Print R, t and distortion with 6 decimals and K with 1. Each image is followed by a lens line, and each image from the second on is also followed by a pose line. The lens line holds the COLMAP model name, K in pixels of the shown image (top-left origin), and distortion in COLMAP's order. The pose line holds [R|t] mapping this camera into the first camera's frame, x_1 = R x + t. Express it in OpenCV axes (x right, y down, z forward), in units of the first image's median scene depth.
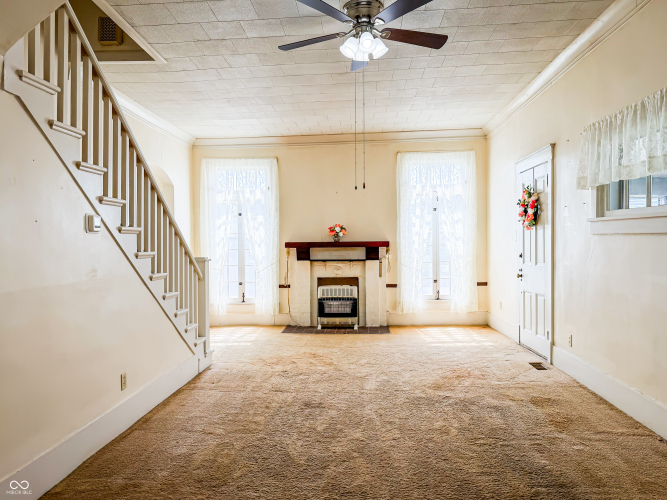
lens RADIAL K [[489.3, 0, 332.8], [0, 489.3, 249.9], [0, 0, 1]] dist [0.006647, -0.001610]
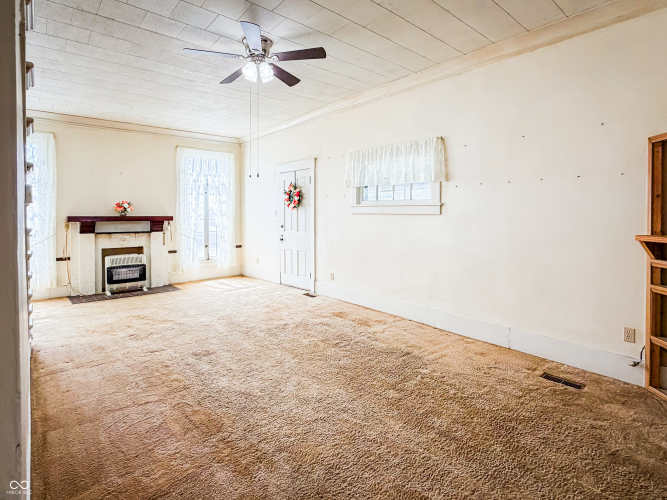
lens RADIAL K [[349.9, 0, 318.6], [0, 349.9, 213.8], [0, 0, 1]] dist [0.016482, -0.000724]
pose [[0.727897, 0.013448, 0.685555, -0.227924], [0.004000, 0.999707, -0.023857, -0.001083], [-0.685675, 0.020108, 0.727630, 0.094471]]
